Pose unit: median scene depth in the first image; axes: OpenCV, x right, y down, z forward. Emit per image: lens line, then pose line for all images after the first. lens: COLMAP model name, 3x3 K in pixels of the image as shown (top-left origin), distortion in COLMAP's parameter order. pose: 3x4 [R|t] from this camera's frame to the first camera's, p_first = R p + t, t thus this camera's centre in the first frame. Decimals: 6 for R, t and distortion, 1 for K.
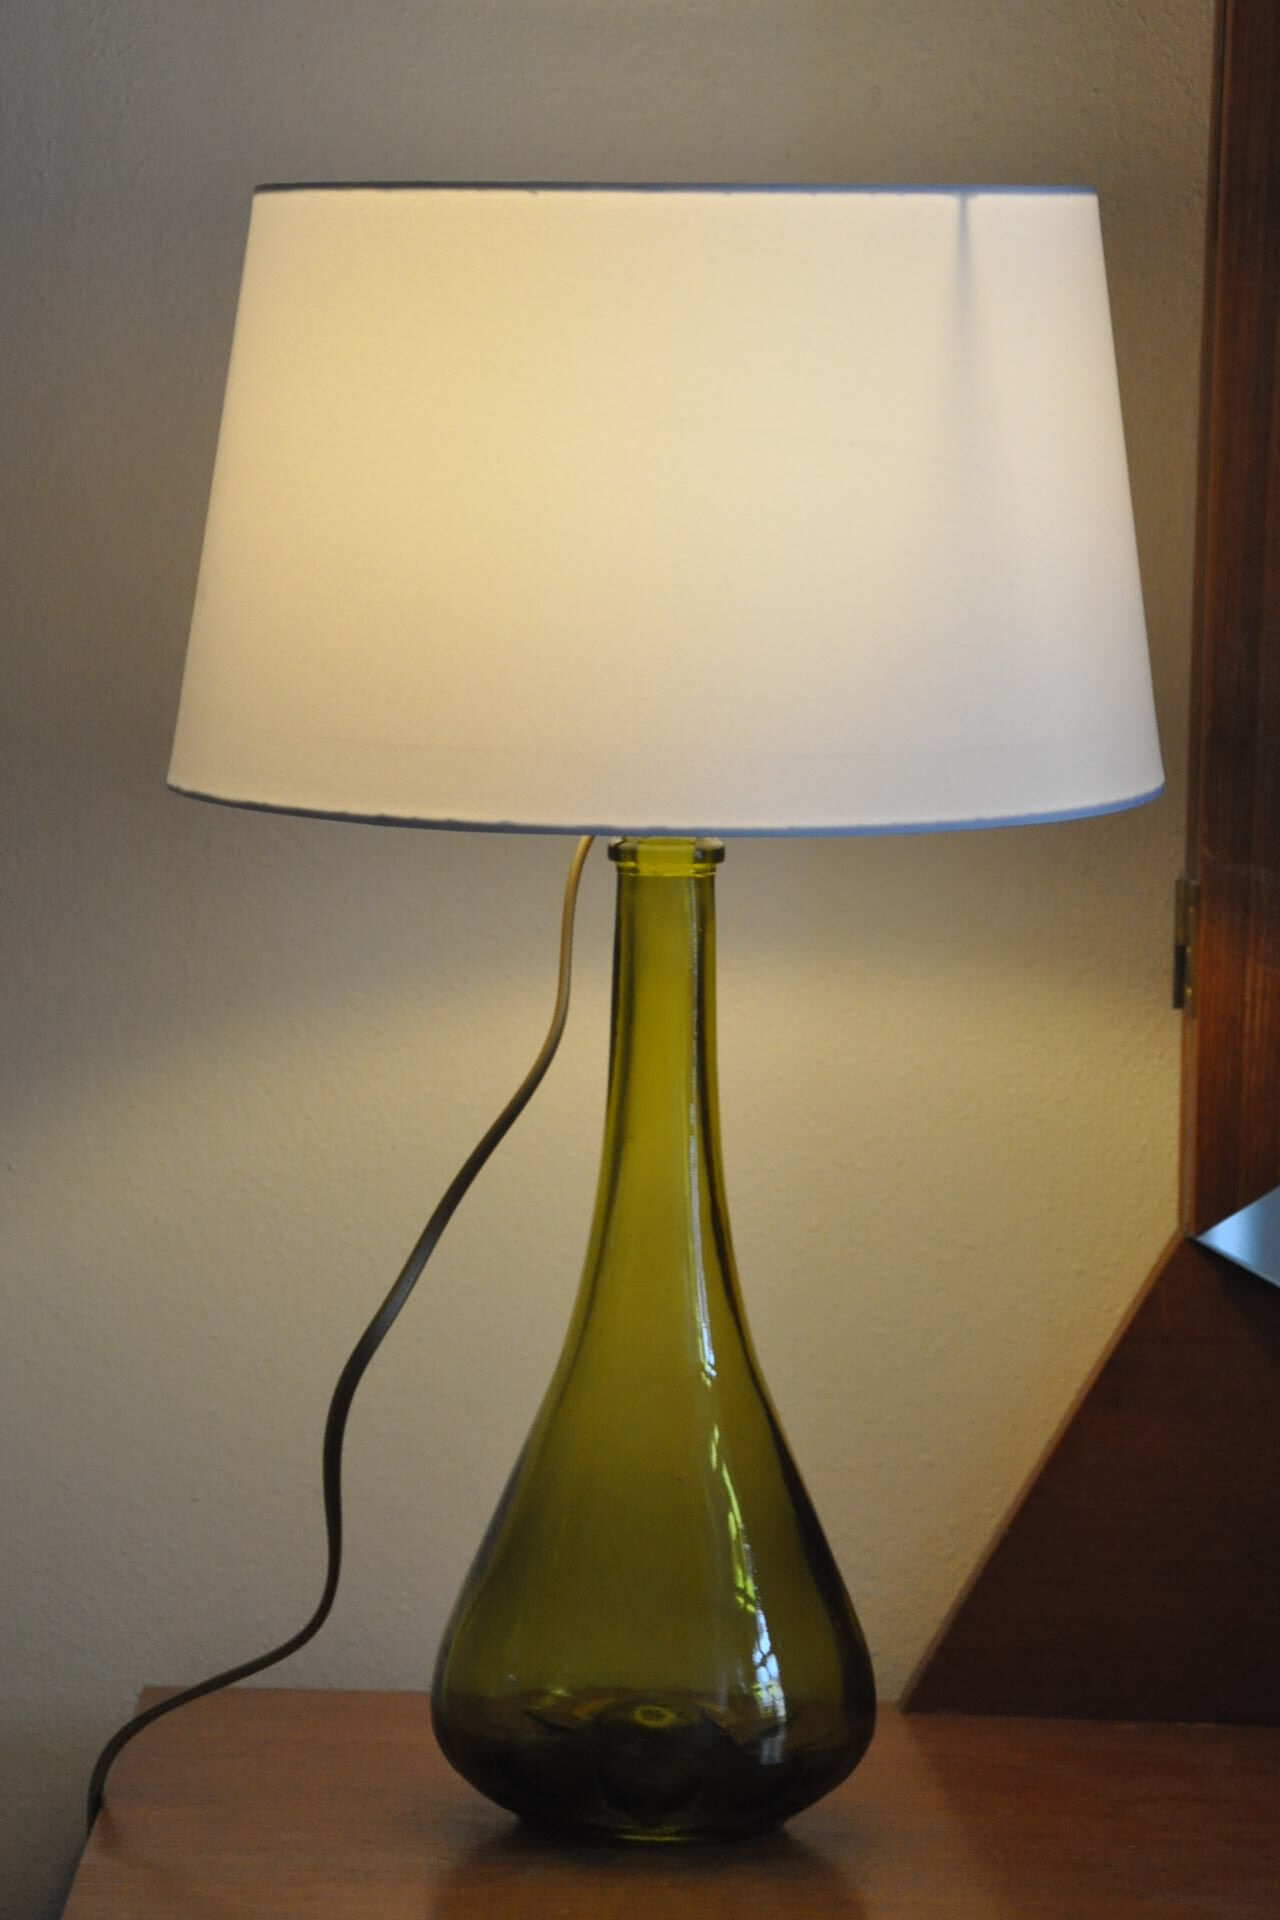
lens RADIAL K [[6659.2, 0, 680.1], [0, 6659.2, 872.5], [0, 0, 1]] dist [0.642877, 0.000000]
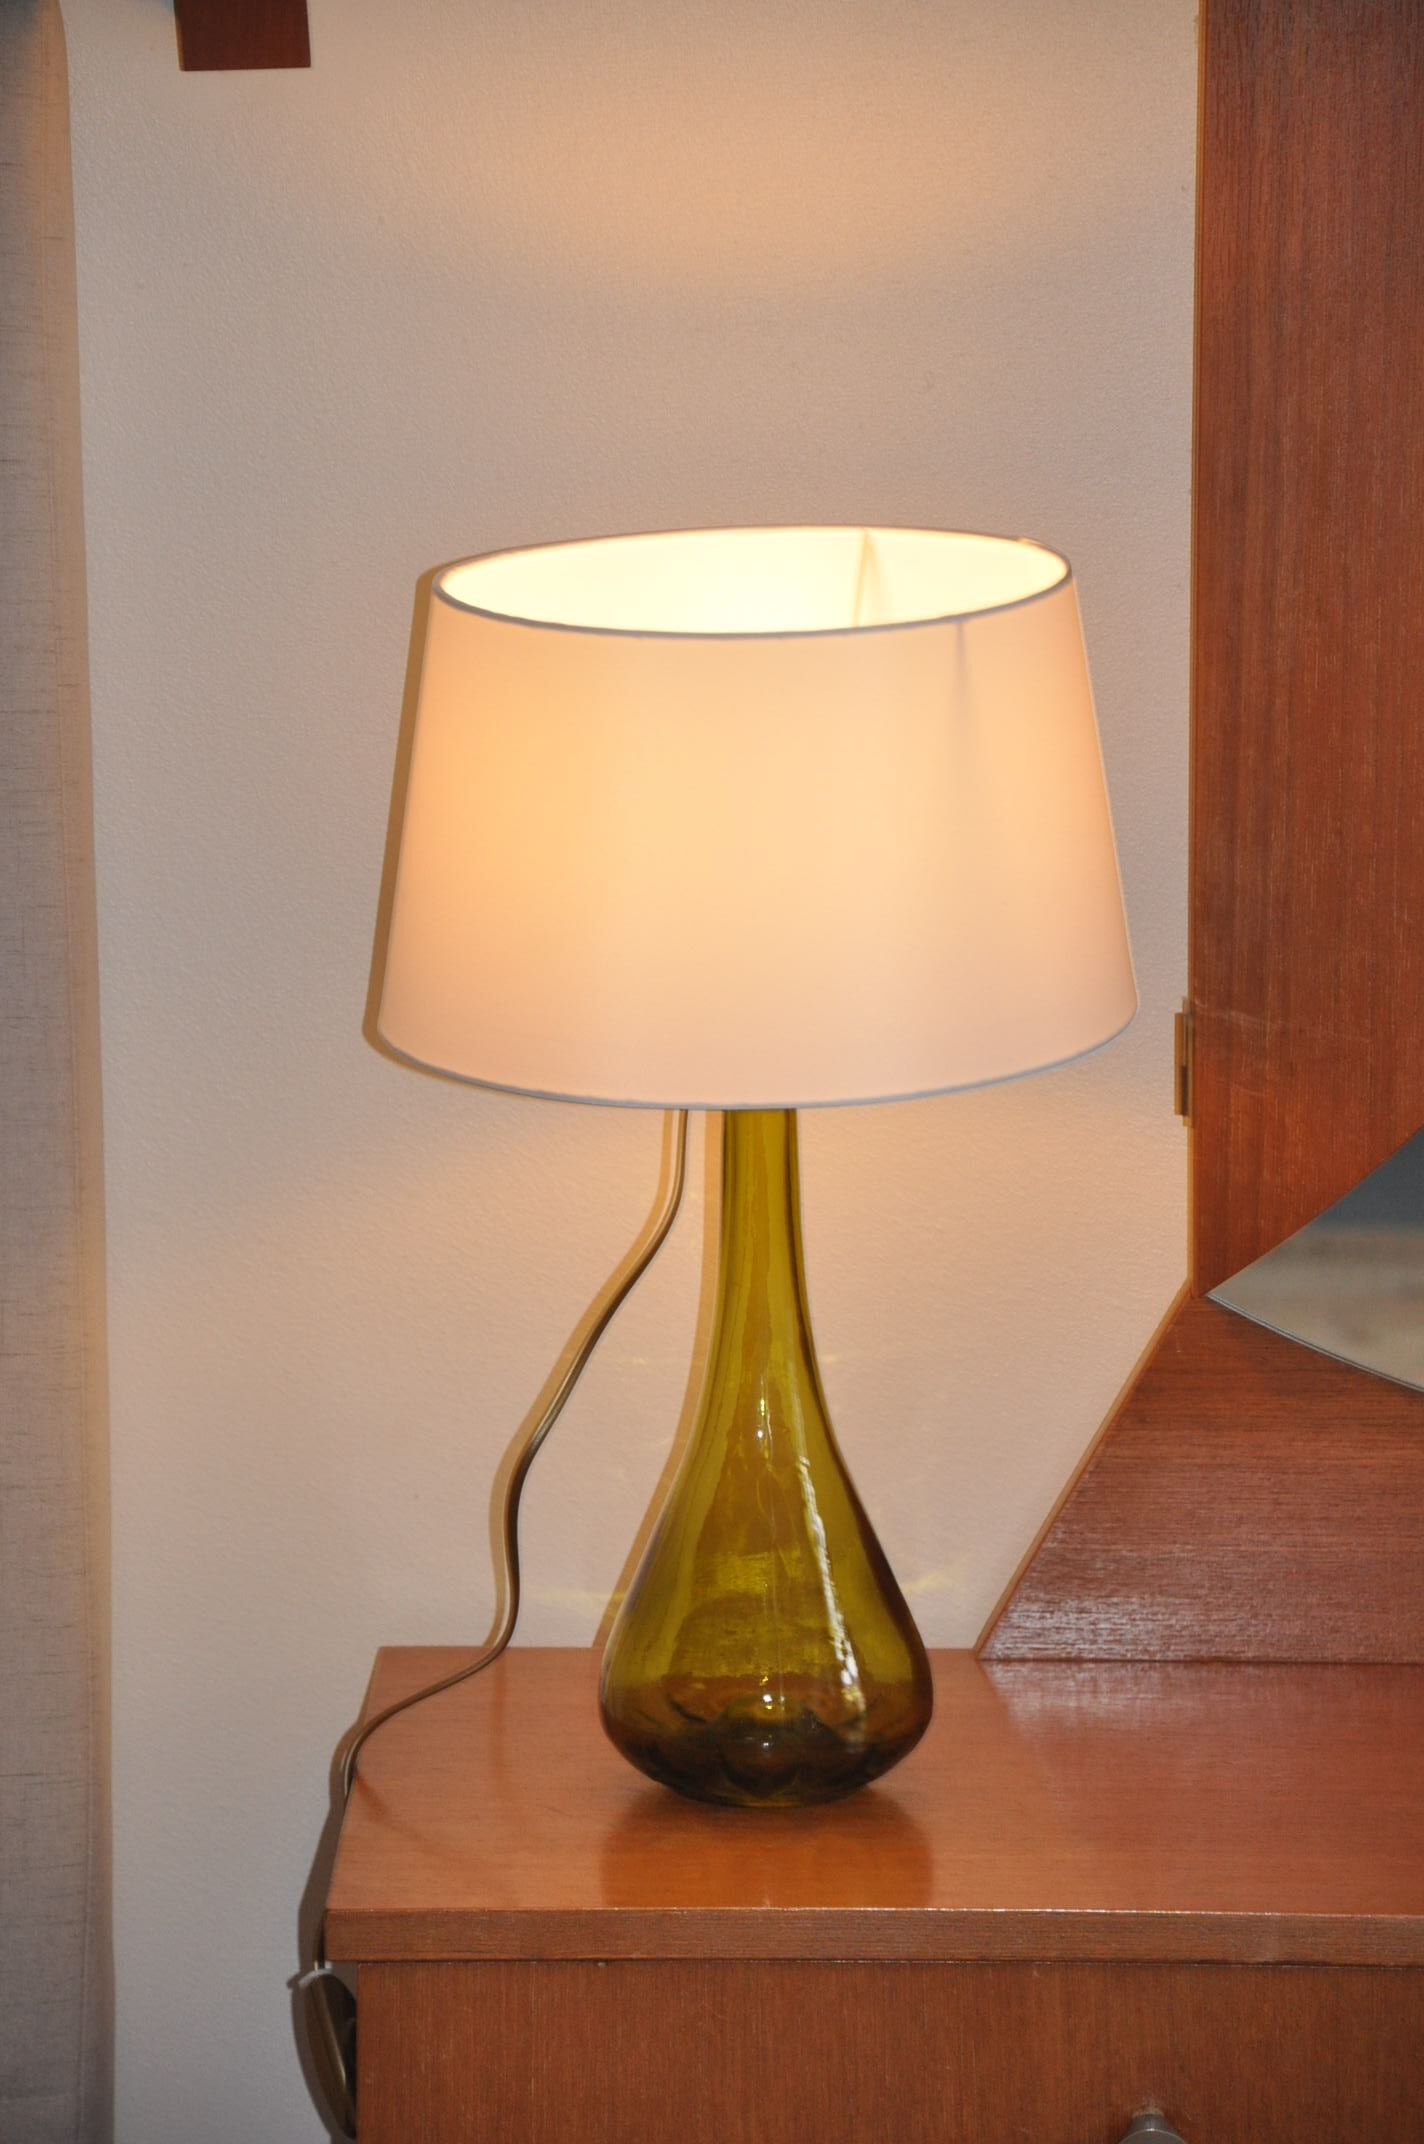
lens RADIAL K [[9327.0, 0, 700.2], [0, 9327.0, 958.3], [0, 0, 1]] dist [0.805005, 0.000000]
pose [[0.999000, -0.020572, -0.039697, 0.058954], [0.025553, 0.991268, 0.129366, -0.259621], [0.036689, -0.130251, 0.990802, -0.808949]]
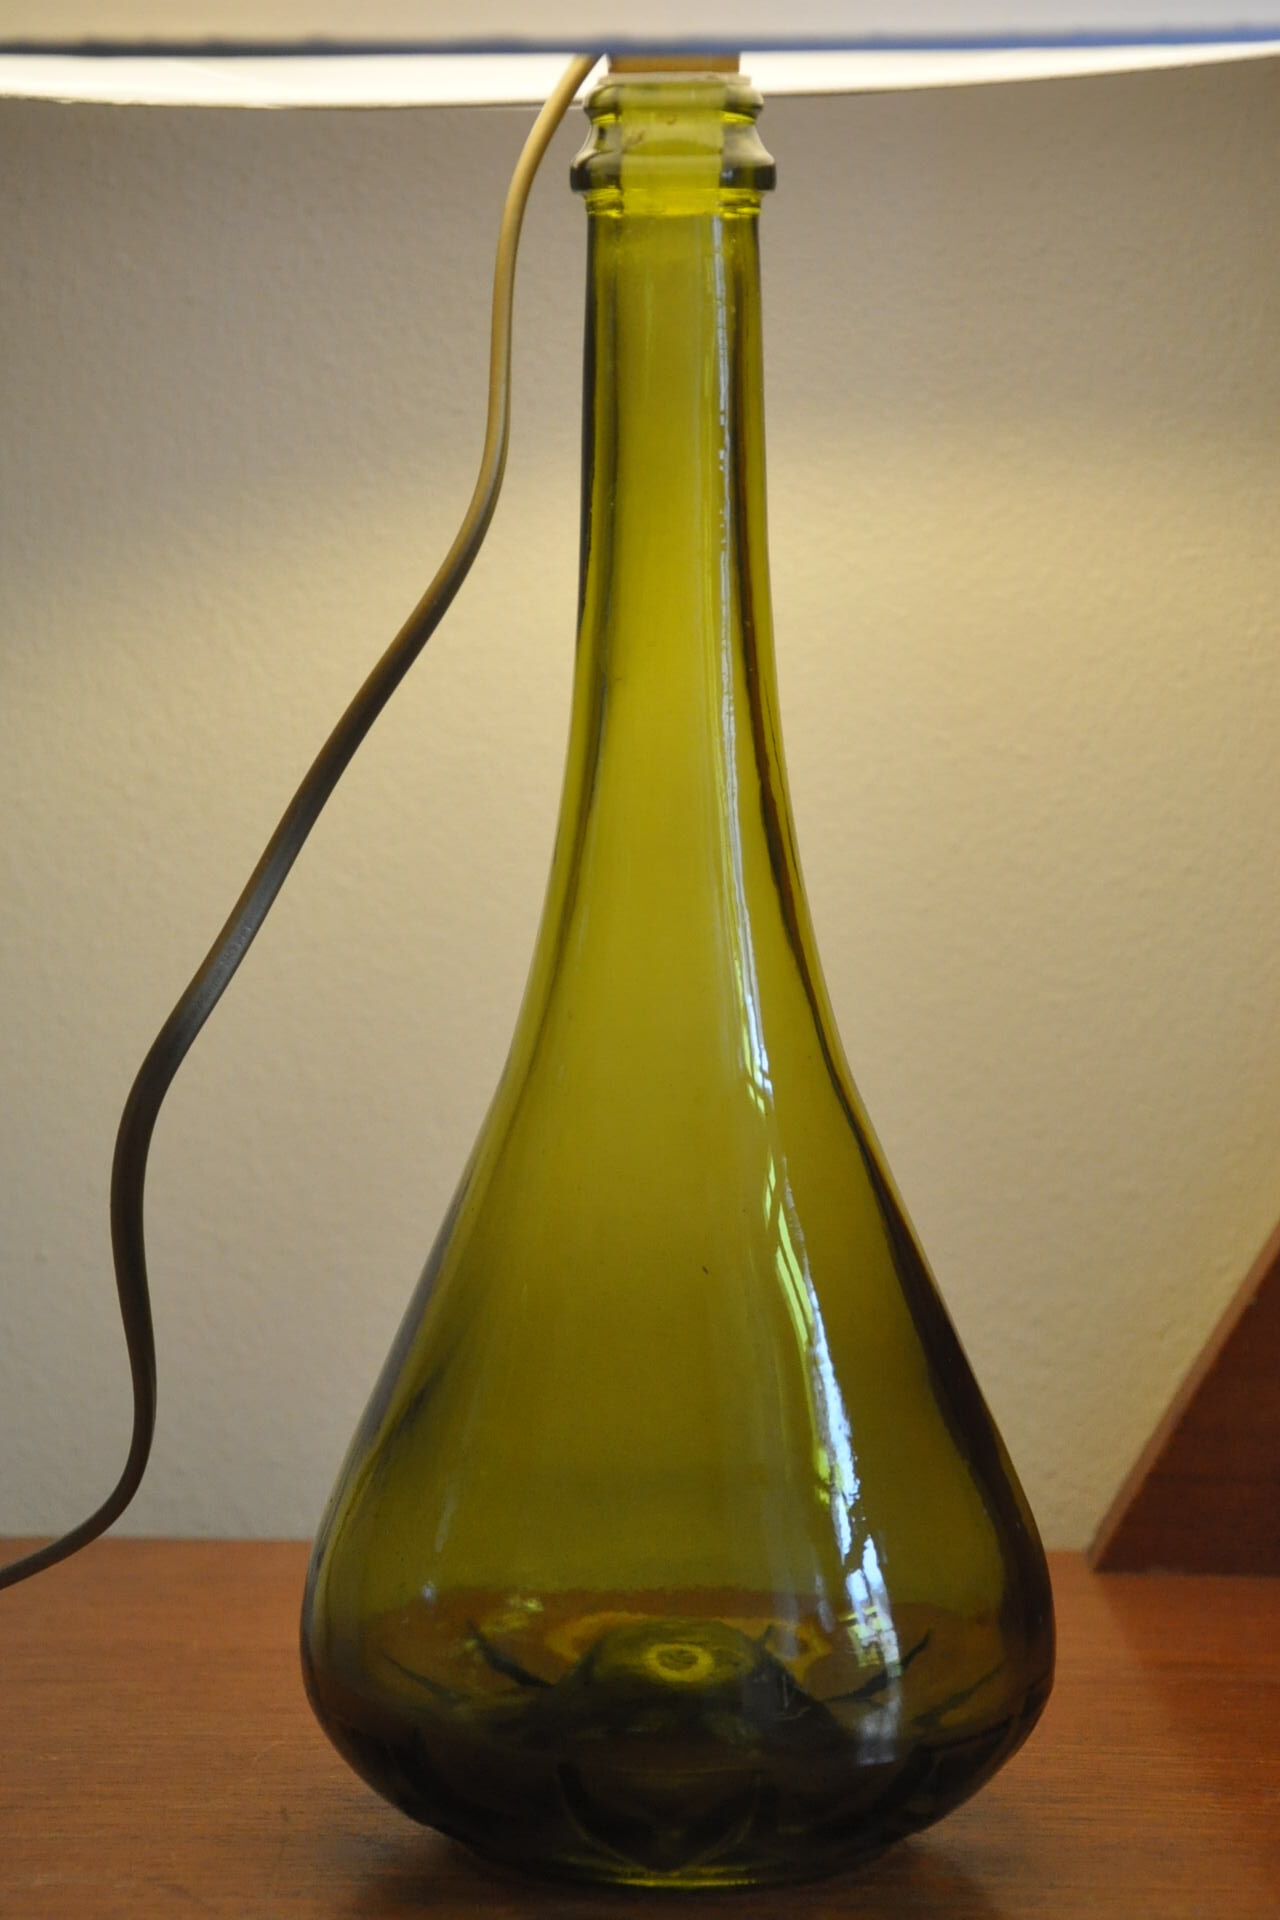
lens RADIAL K [[4914.8, 0, 661.7], [0, 4914.8, 966.9], [0, 0, 1]] dist [0.465467, 0.000000]
pose [[0.997537, -0.010482, -0.069349, 0.025173], [0.017976, 0.993950, 0.108350, 0.017912], [0.067794, -0.109330, 0.991691, 0.571562]]
